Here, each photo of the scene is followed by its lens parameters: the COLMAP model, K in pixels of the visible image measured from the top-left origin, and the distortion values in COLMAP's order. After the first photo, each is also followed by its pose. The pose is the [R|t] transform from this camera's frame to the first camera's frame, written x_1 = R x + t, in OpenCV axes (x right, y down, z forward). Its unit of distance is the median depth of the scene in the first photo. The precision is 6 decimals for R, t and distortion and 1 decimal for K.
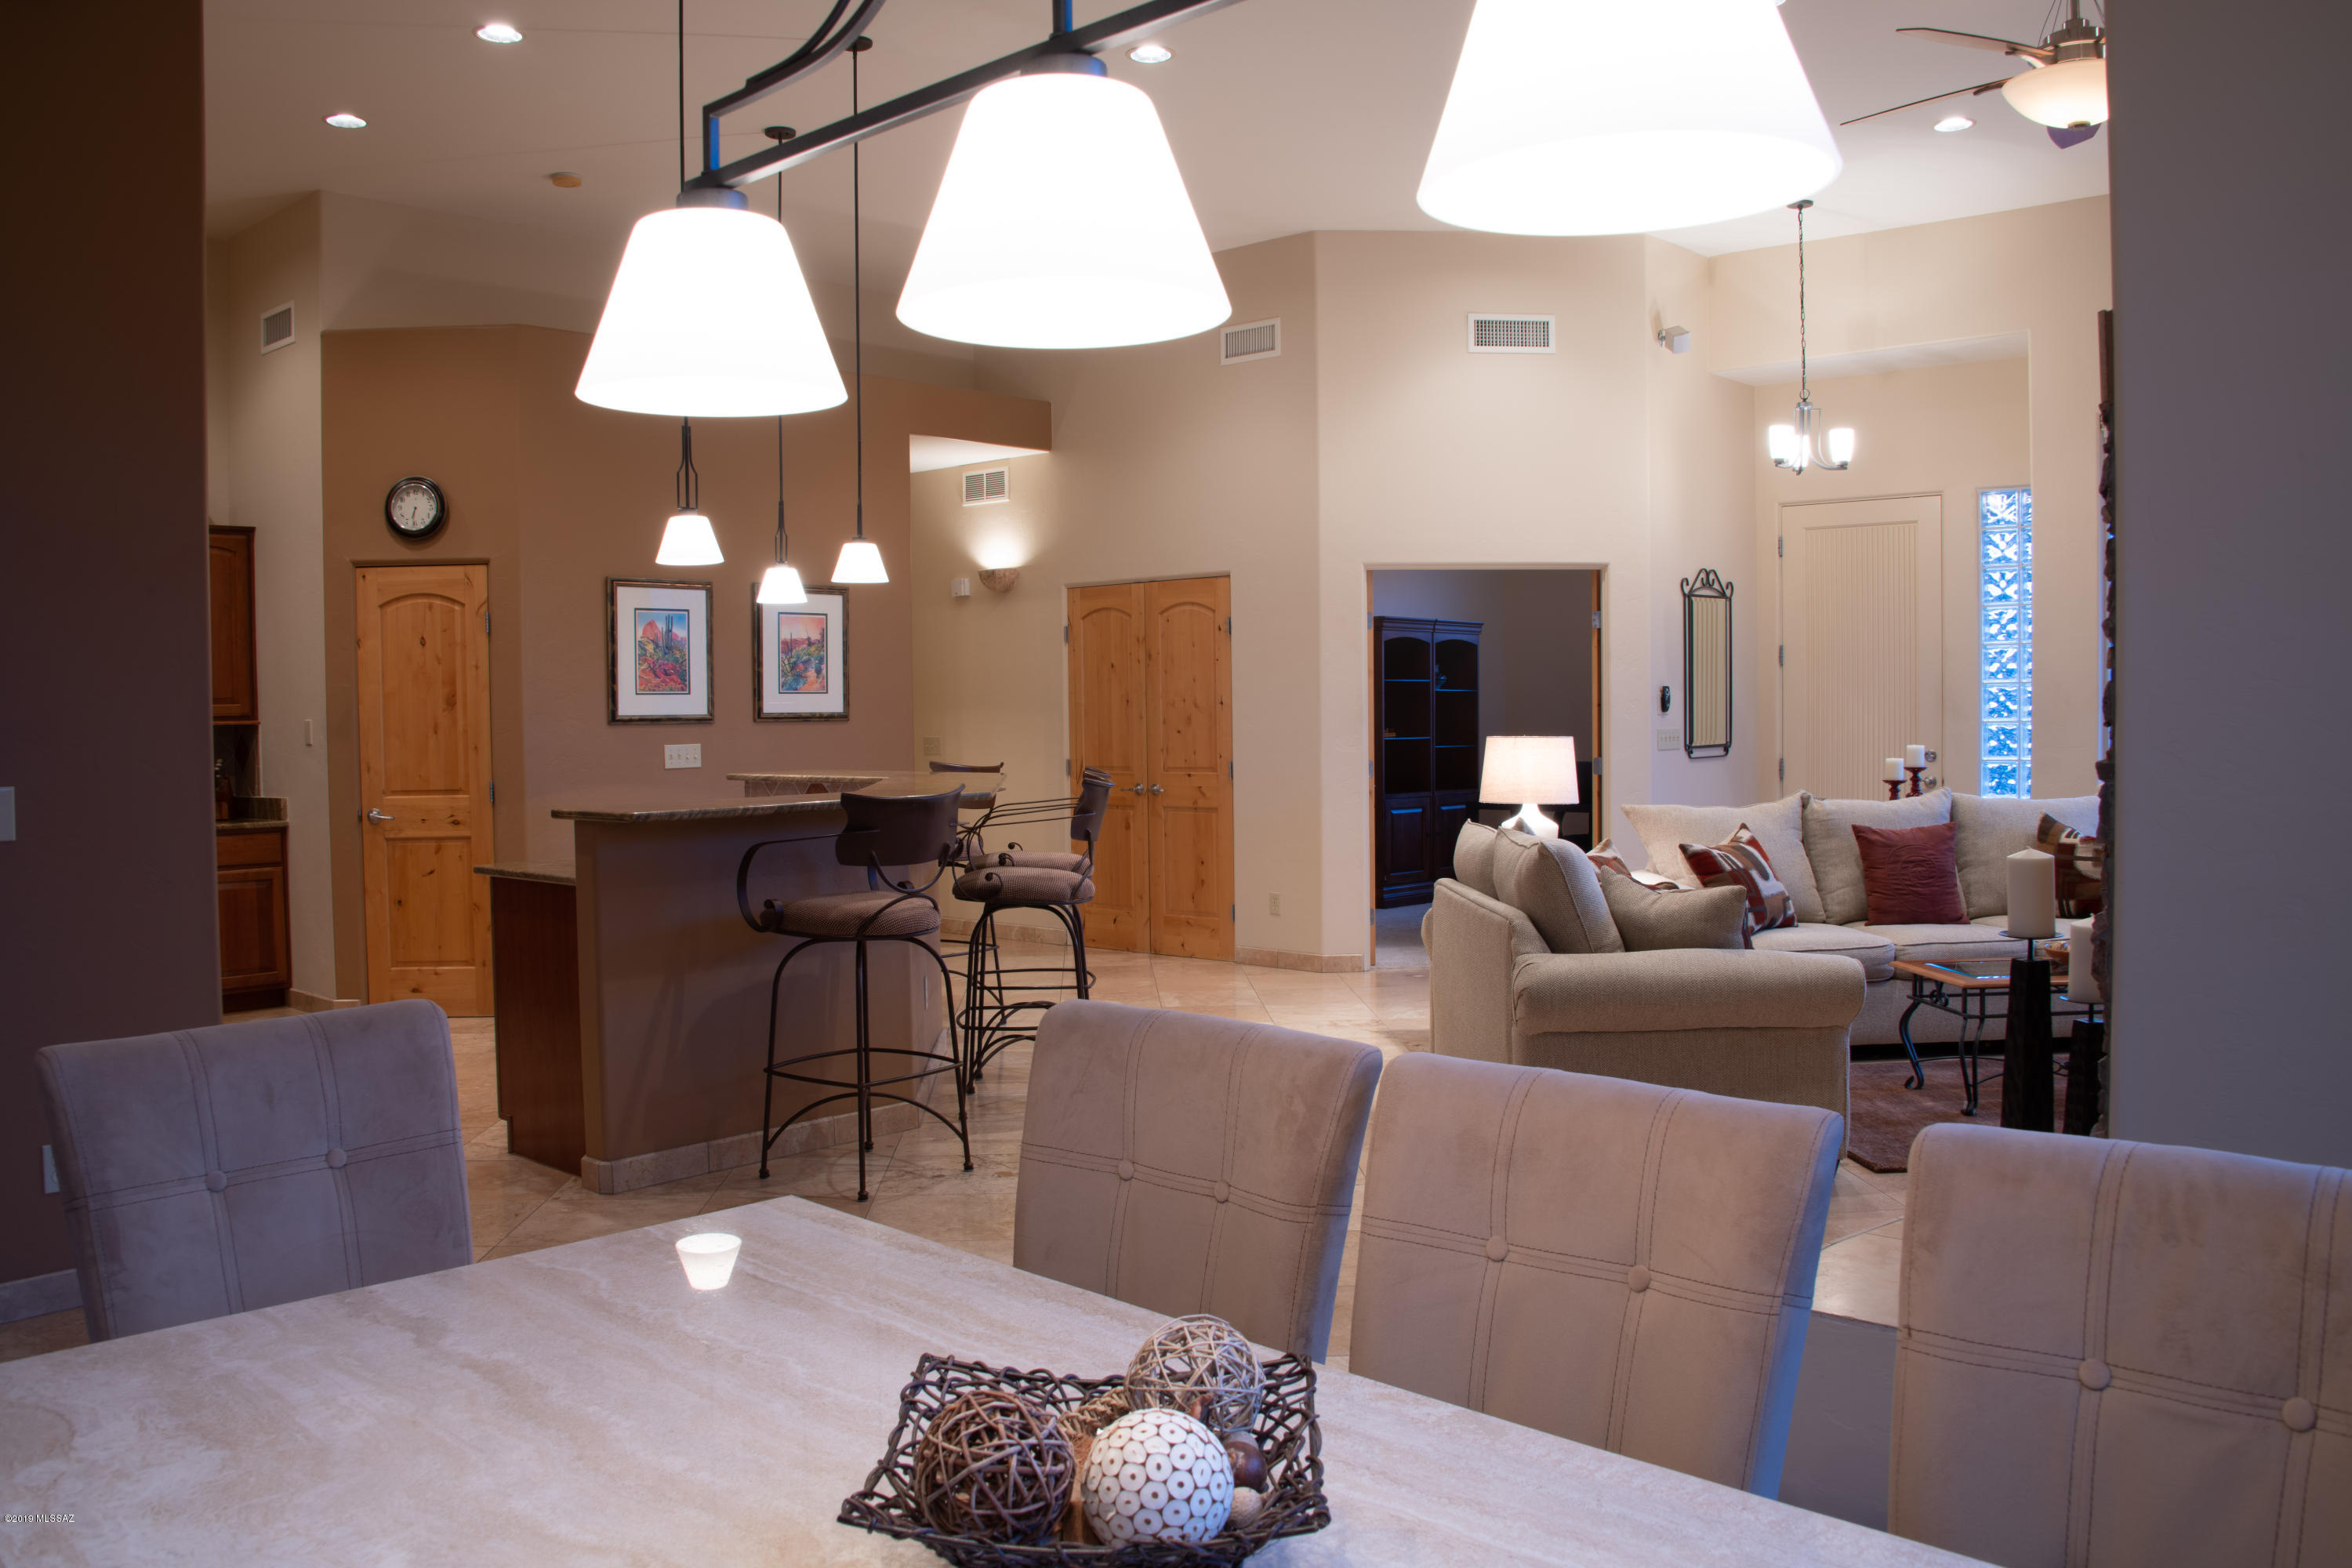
lens RADIAL K [[1893.2, 0, 1176.0], [0, 1893.2, 784.0], [0, 0, 1]] dist [-0.130859, 0.066813]
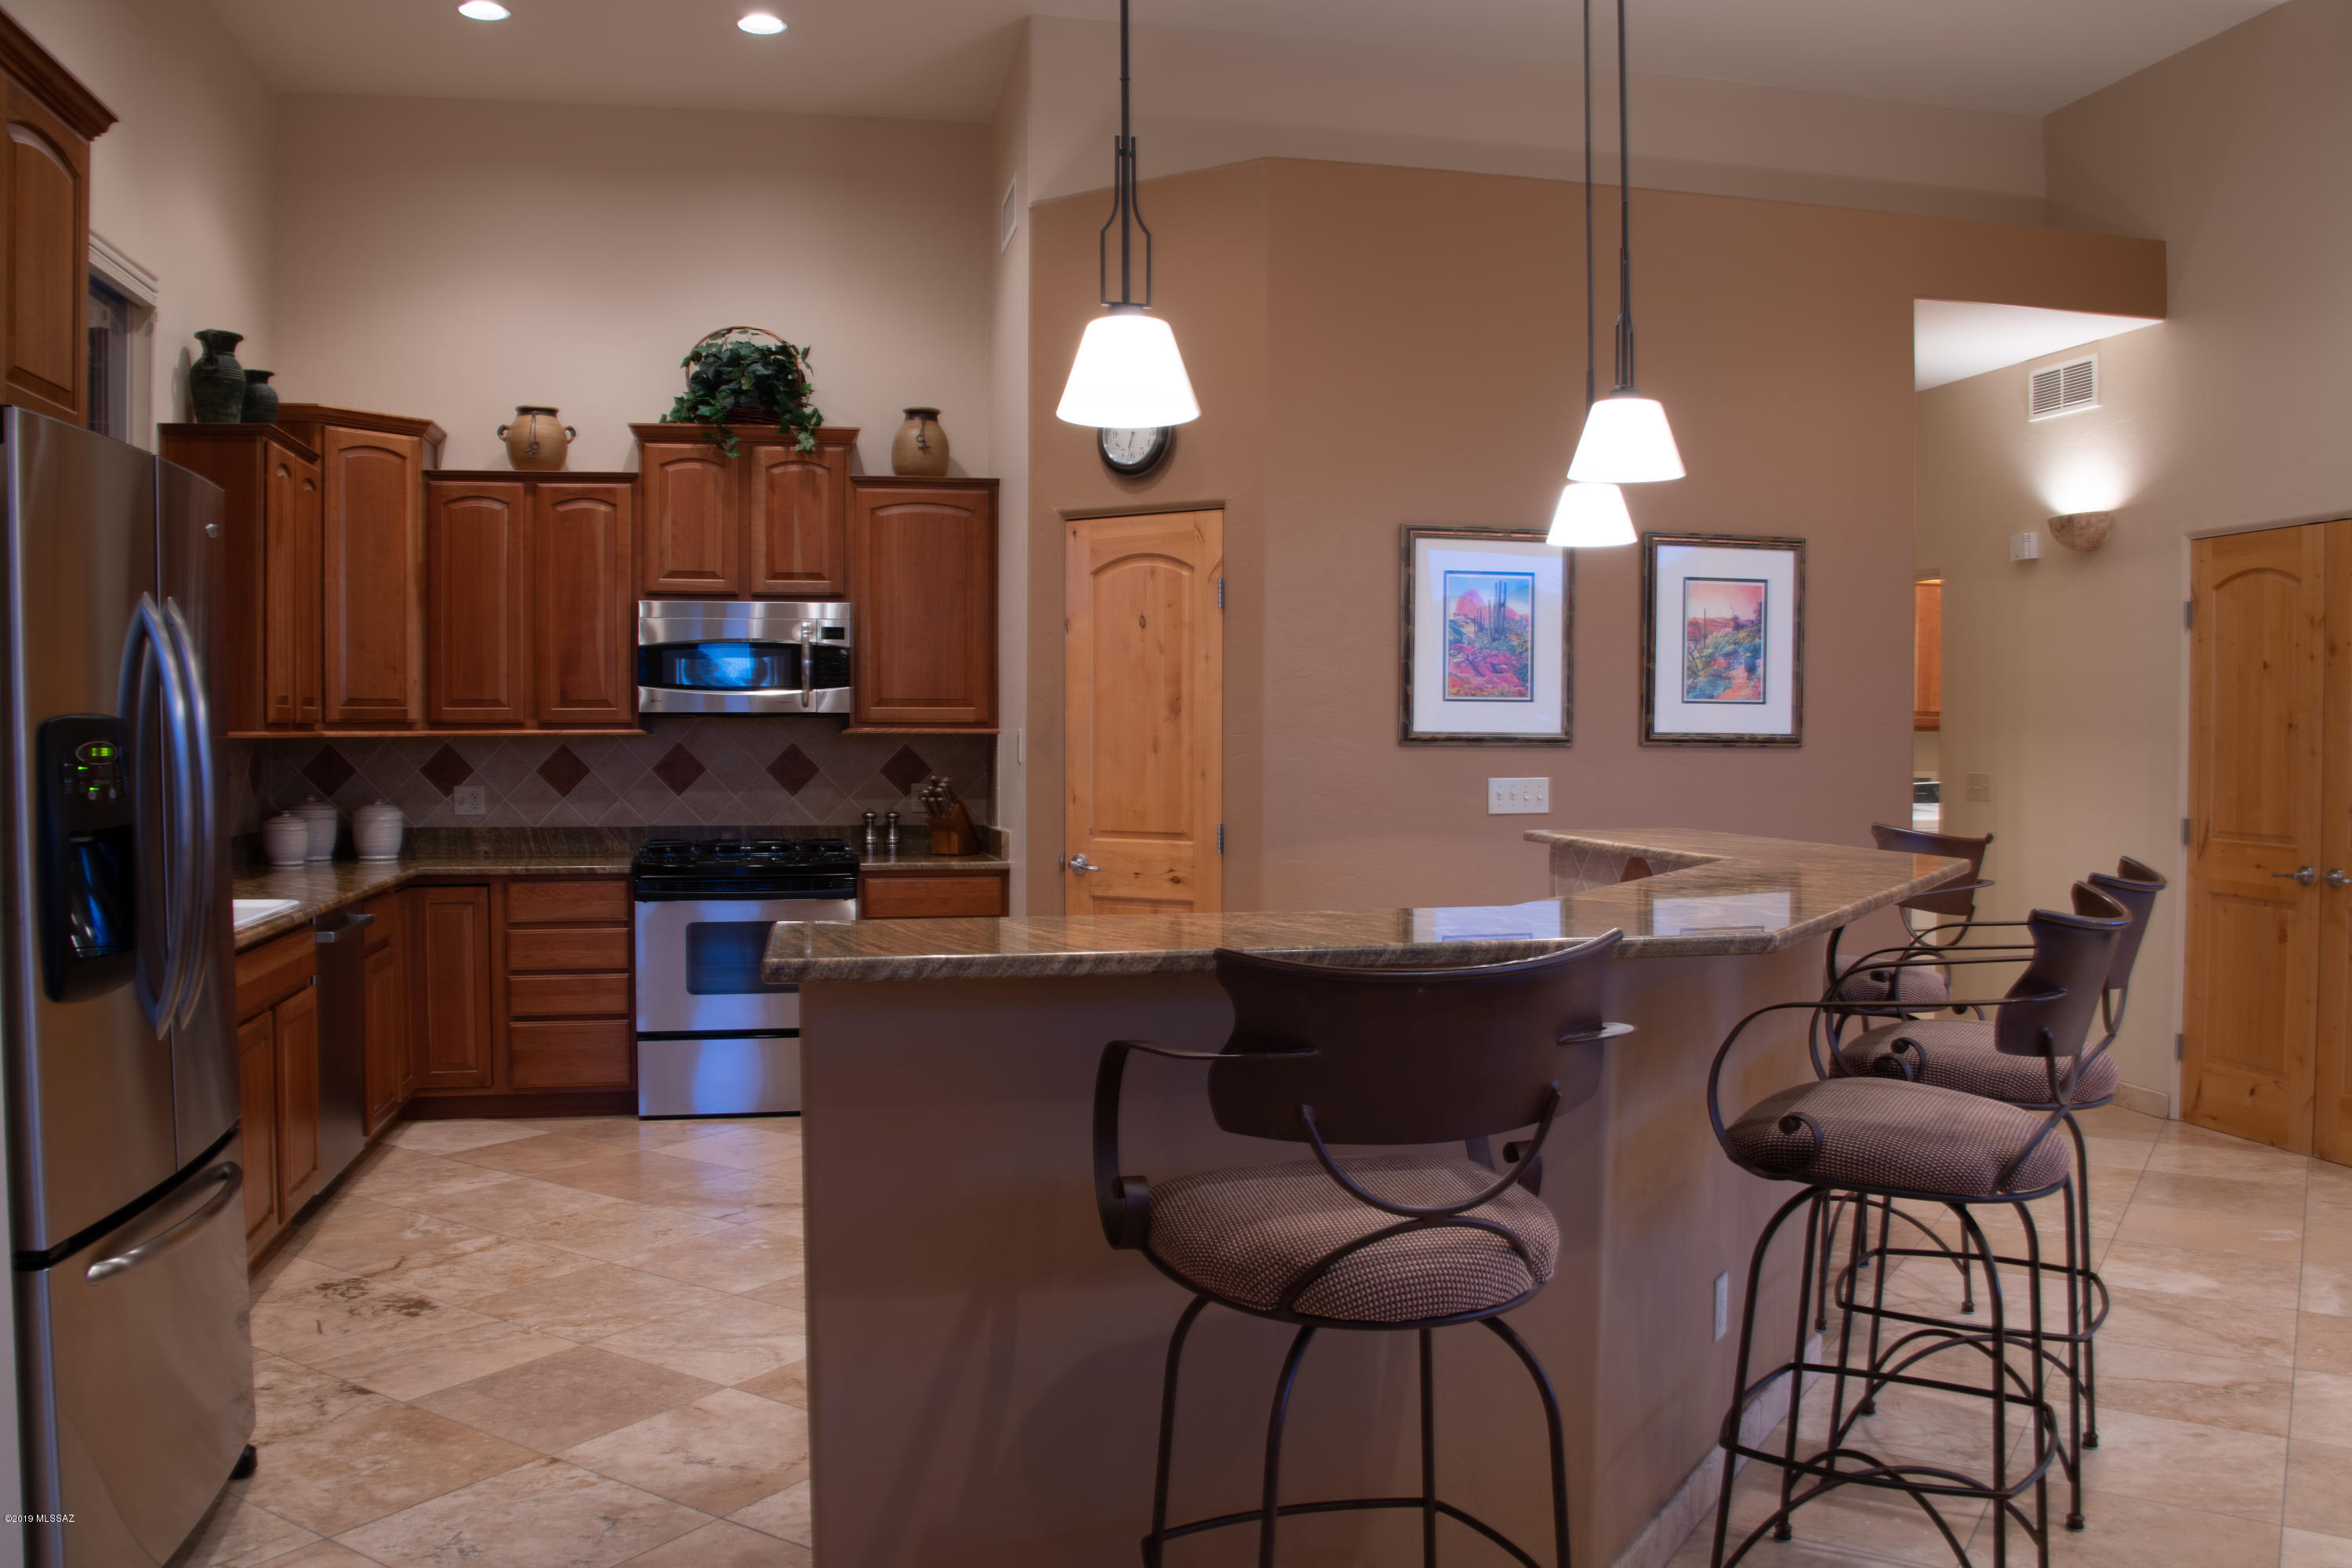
lens RADIAL K [[1893.2, 0, 1176.0], [0, 1893.2, 784.0], [0, 0, 1]] dist [-0.130859, 0.066813]
pose [[0.817699, 0.032903, -0.574705, 0.019179], [-0.037415, 0.999292, 0.003977, -0.017133], [0.574429, 0.018251, 0.818351, 0.392098]]
